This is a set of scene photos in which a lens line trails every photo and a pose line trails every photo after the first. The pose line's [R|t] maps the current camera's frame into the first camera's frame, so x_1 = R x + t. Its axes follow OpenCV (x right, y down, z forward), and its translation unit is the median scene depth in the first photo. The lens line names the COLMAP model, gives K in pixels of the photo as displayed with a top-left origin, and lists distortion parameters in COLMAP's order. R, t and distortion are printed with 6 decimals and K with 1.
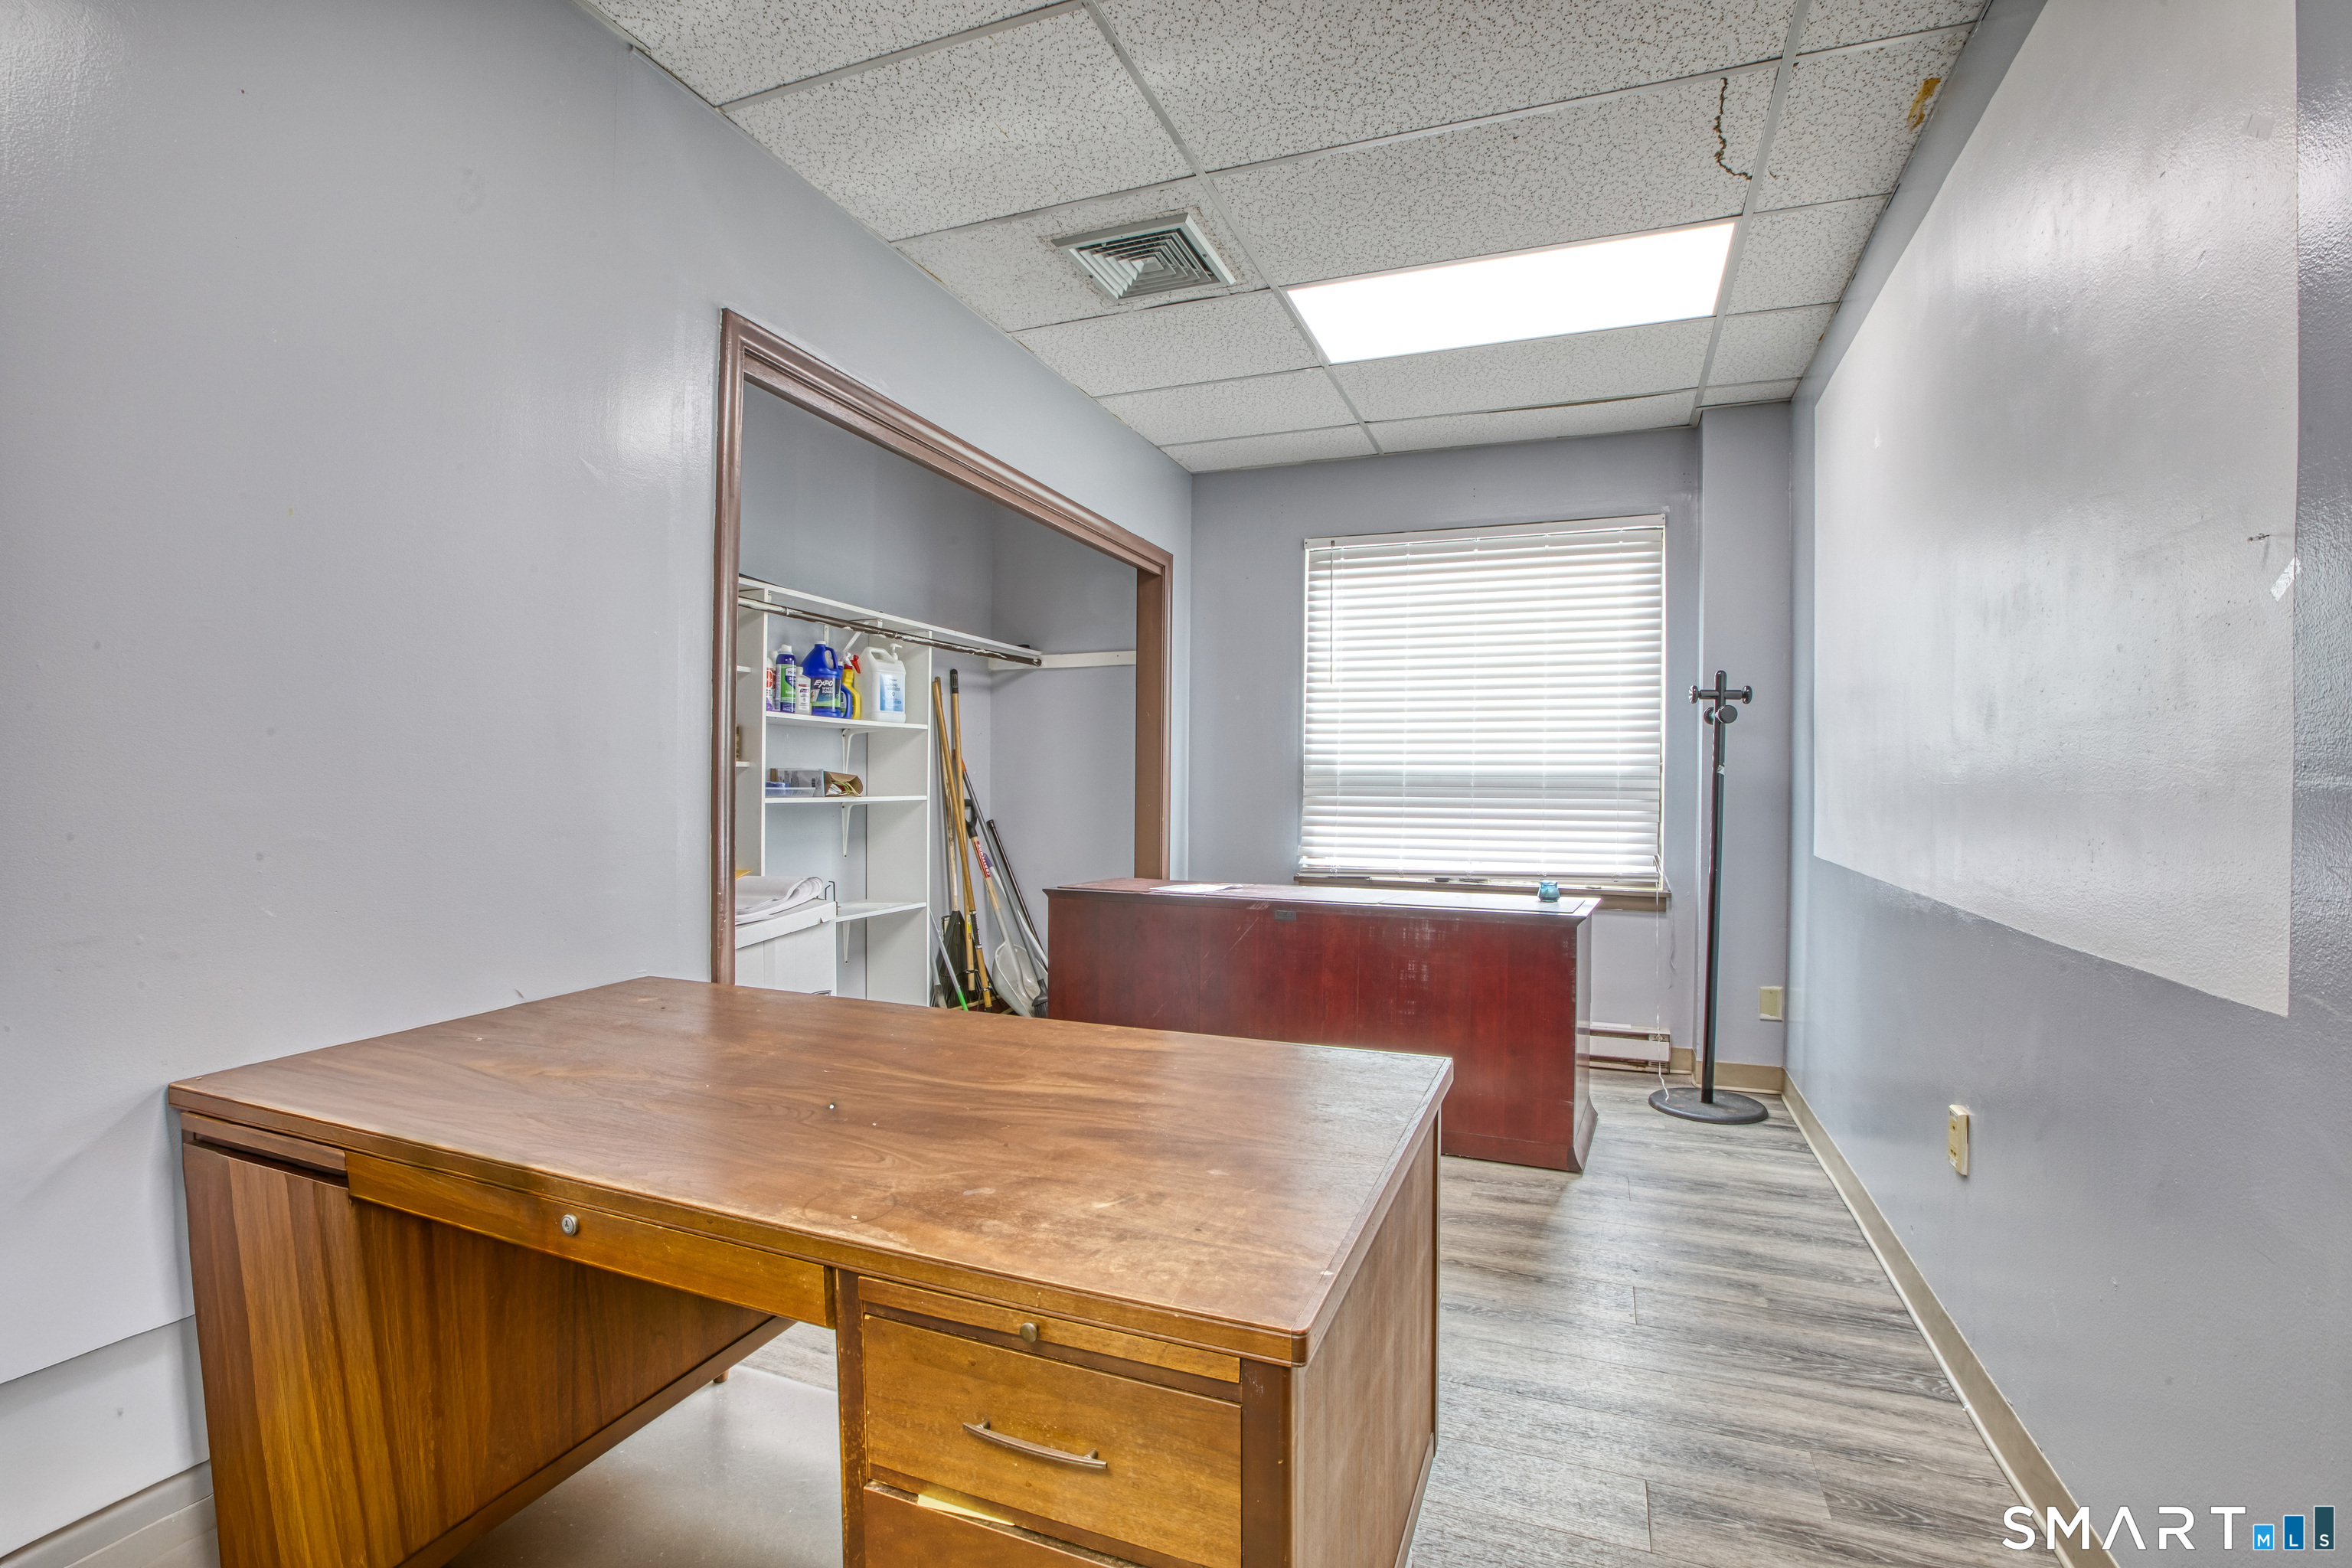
lens RADIAL K [[1072.8, 0, 1176.0], [0, 1072.8, 784.0], [0, 0, 1]] dist [-0.052845, 0.018559]
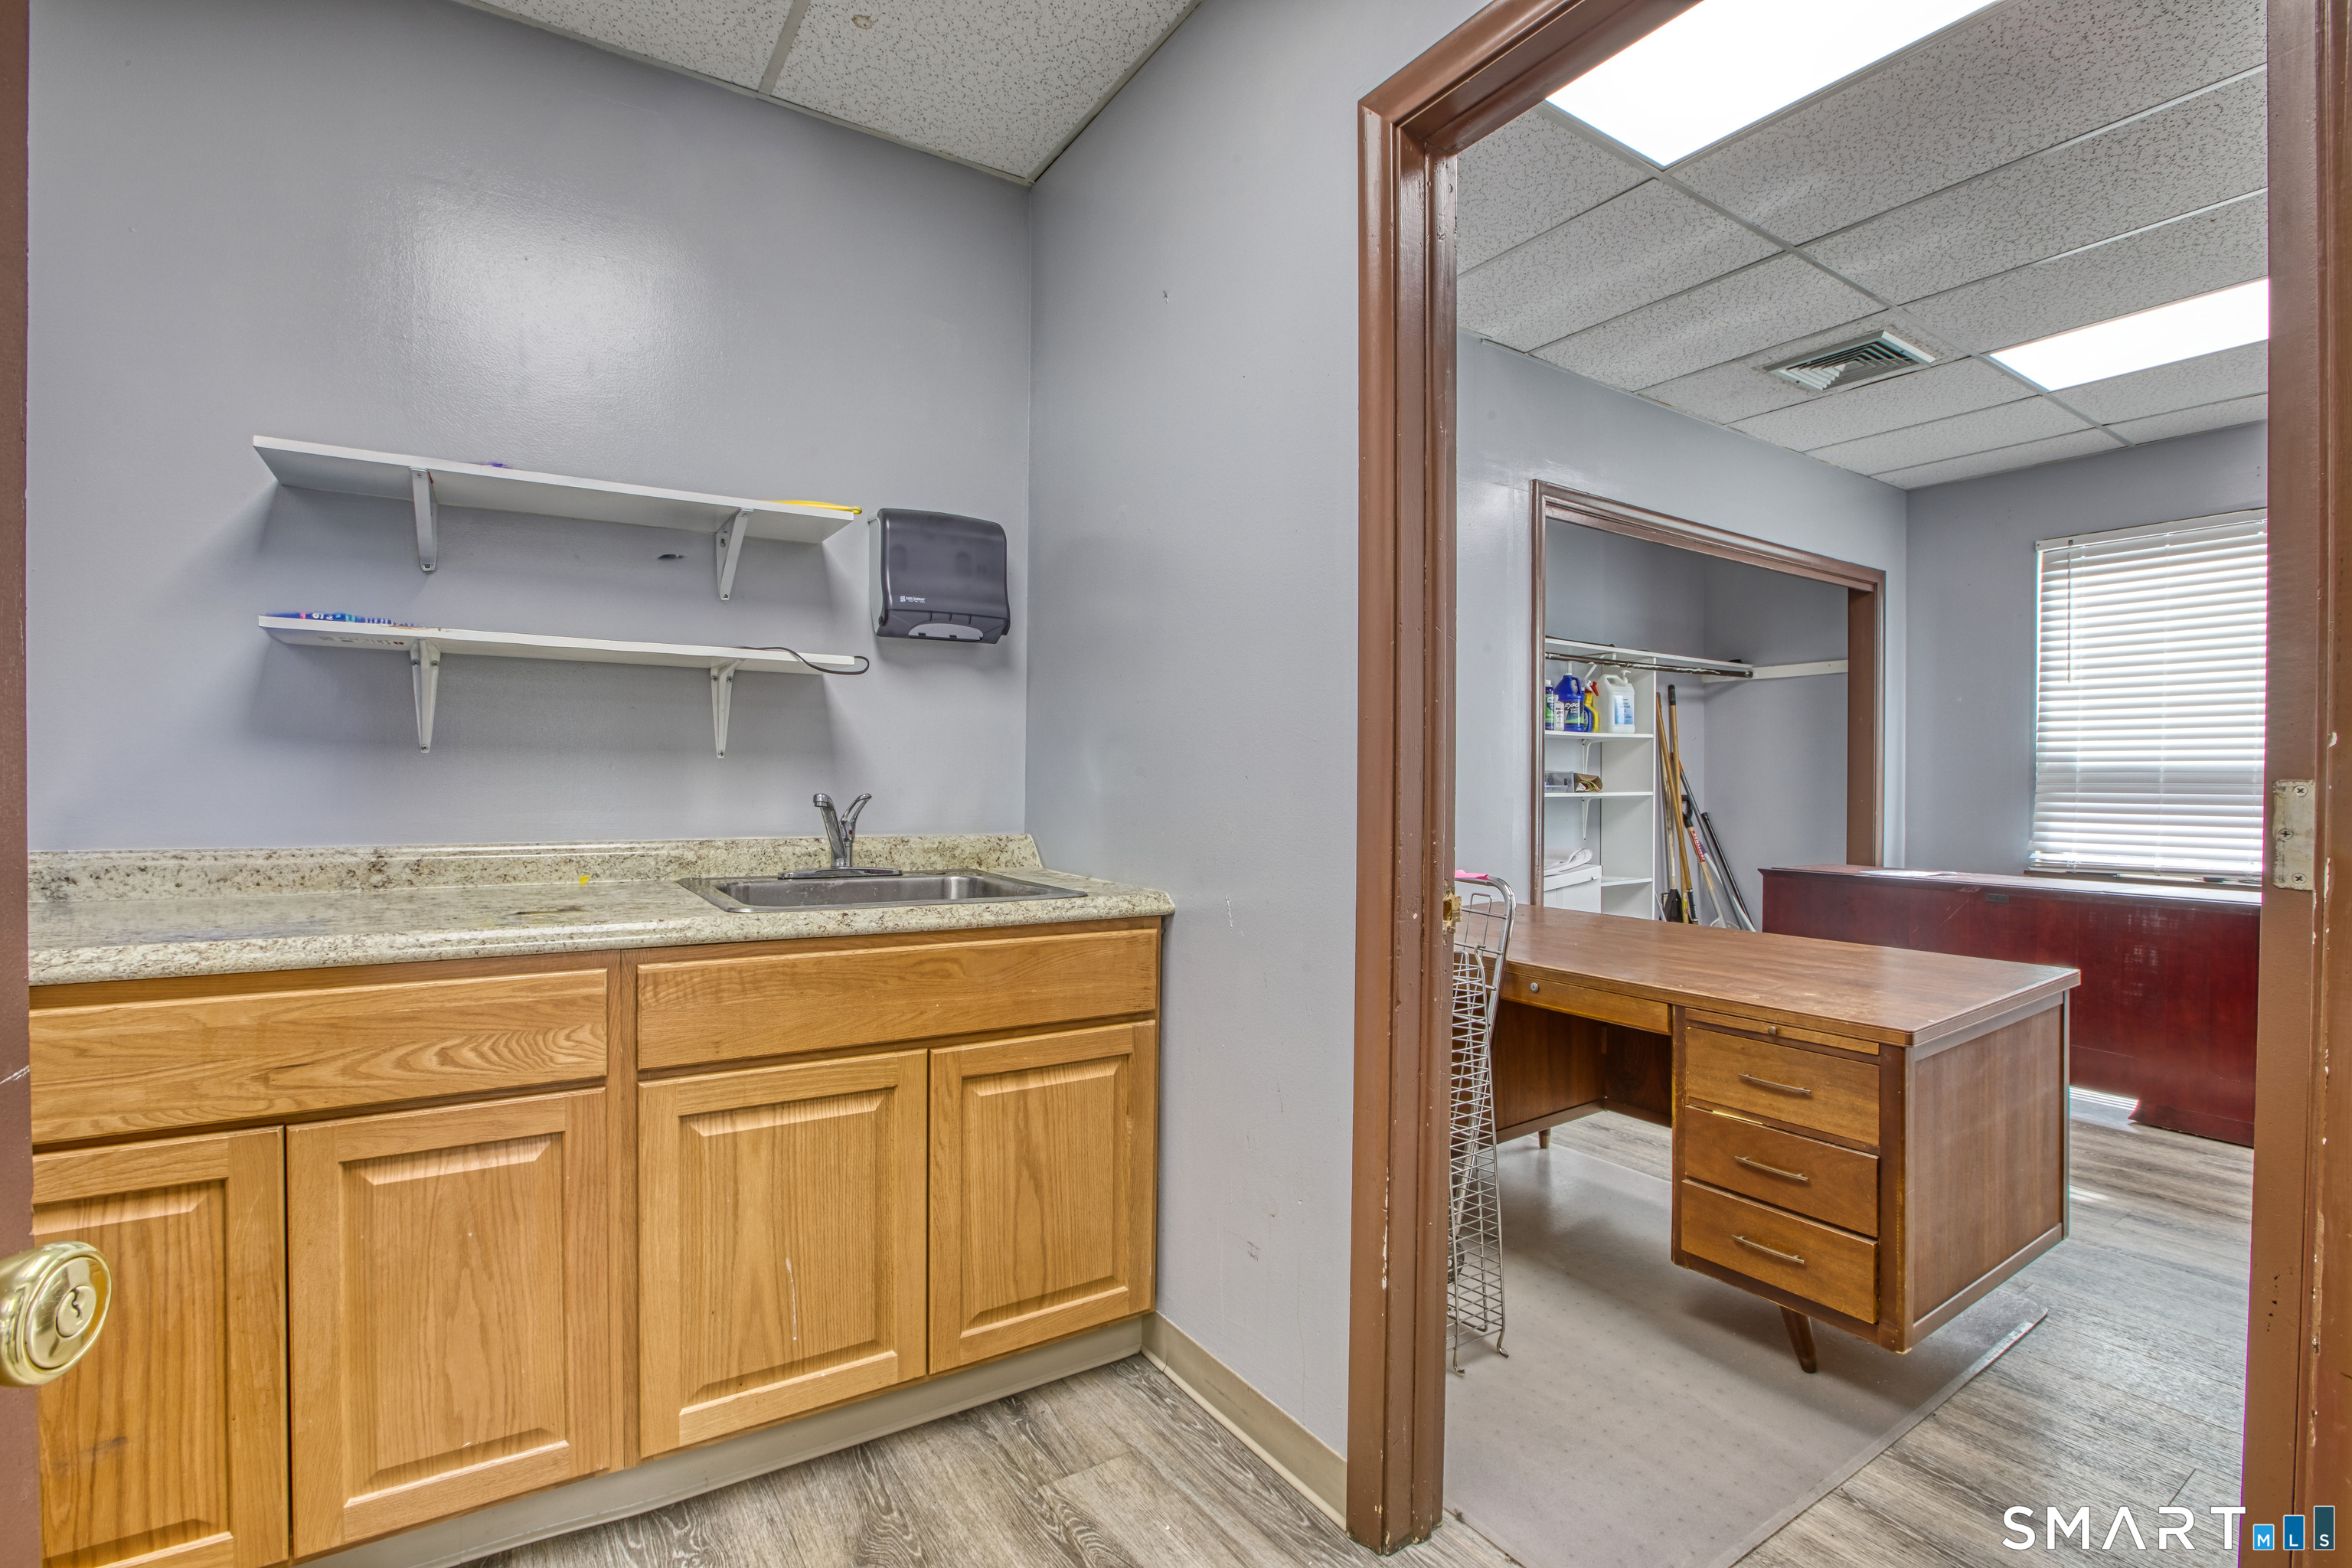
lens RADIAL K [[1072.8, 0, 1176.0], [0, 1072.8, 784.0], [0, 0, 1]] dist [-0.052845, 0.018559]
pose [[0.817135, -0.002155, -0.576442, 0.024952], [0.004354, 0.999988, 0.002435, -0.003365], [0.576430, -0.004500, 0.817134, -0.329381]]
